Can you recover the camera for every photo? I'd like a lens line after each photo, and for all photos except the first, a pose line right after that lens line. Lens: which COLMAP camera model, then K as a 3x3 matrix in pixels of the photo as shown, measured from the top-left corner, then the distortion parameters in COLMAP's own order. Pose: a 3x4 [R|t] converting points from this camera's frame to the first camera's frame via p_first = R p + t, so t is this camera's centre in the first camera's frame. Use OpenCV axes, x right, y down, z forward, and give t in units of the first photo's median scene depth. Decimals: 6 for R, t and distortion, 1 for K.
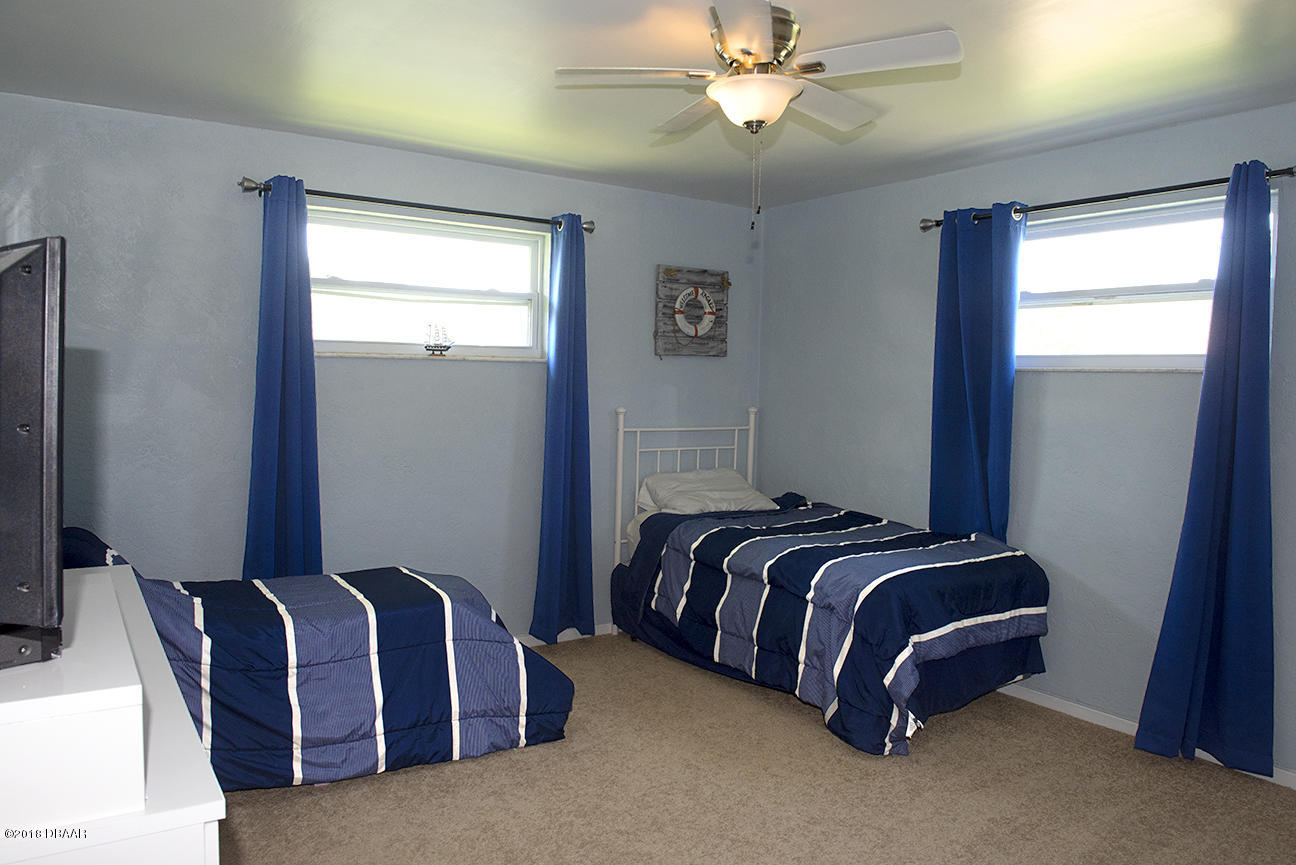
lens RADIAL K [[910.3, 0, 614.2], [0, 910.3, 433.3], [0, 0, 1]] dist [0.000462, -0.000466]
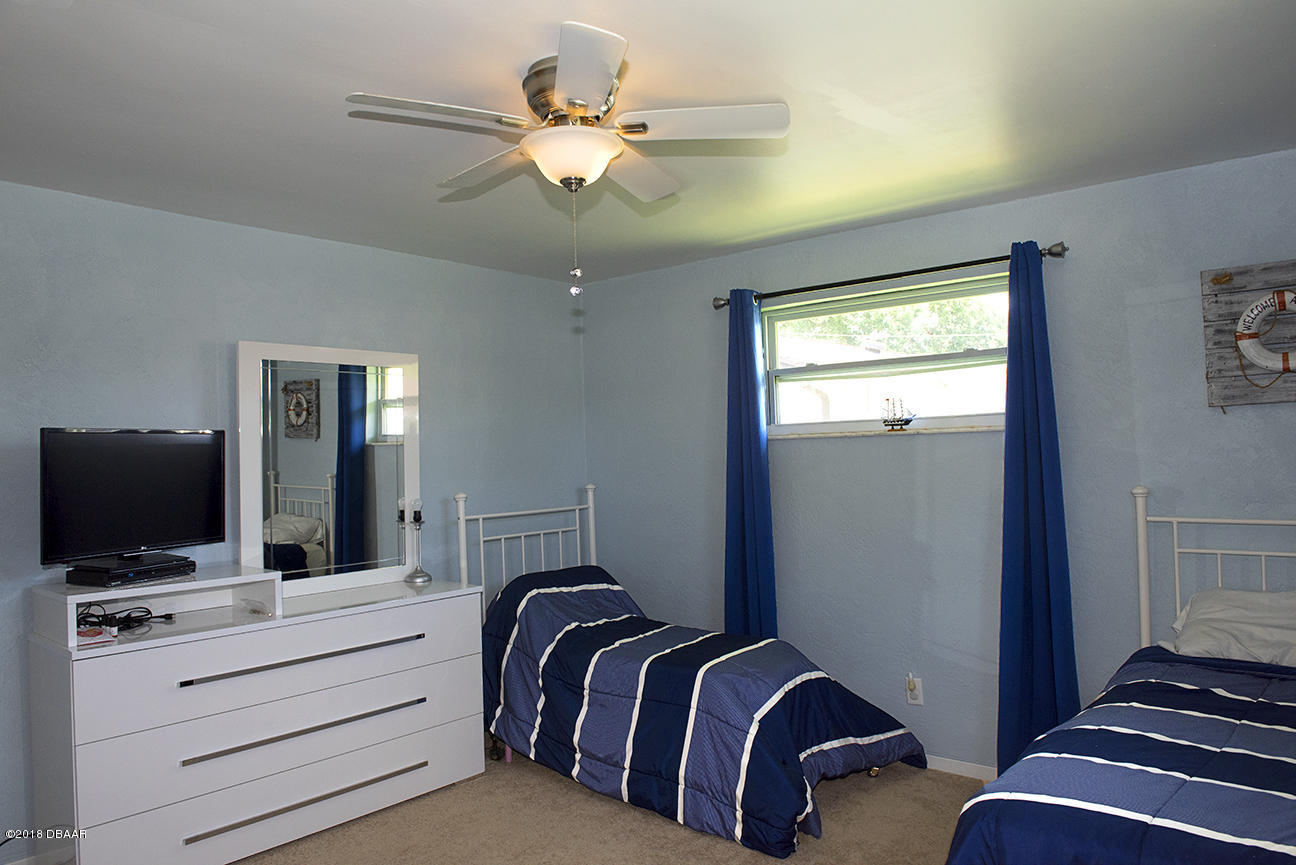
lens RADIAL K [[910.3, 0, 614.2], [0, 910.3, 433.3], [0, 0, 1]] dist [0.000462, -0.000466]
pose [[0.287123, -0.053391, -0.956405, 0.599551], [-0.031258, 0.997391, -0.065063, -0.011968], [0.957384, 0.048576, 0.284705, 0.439801]]
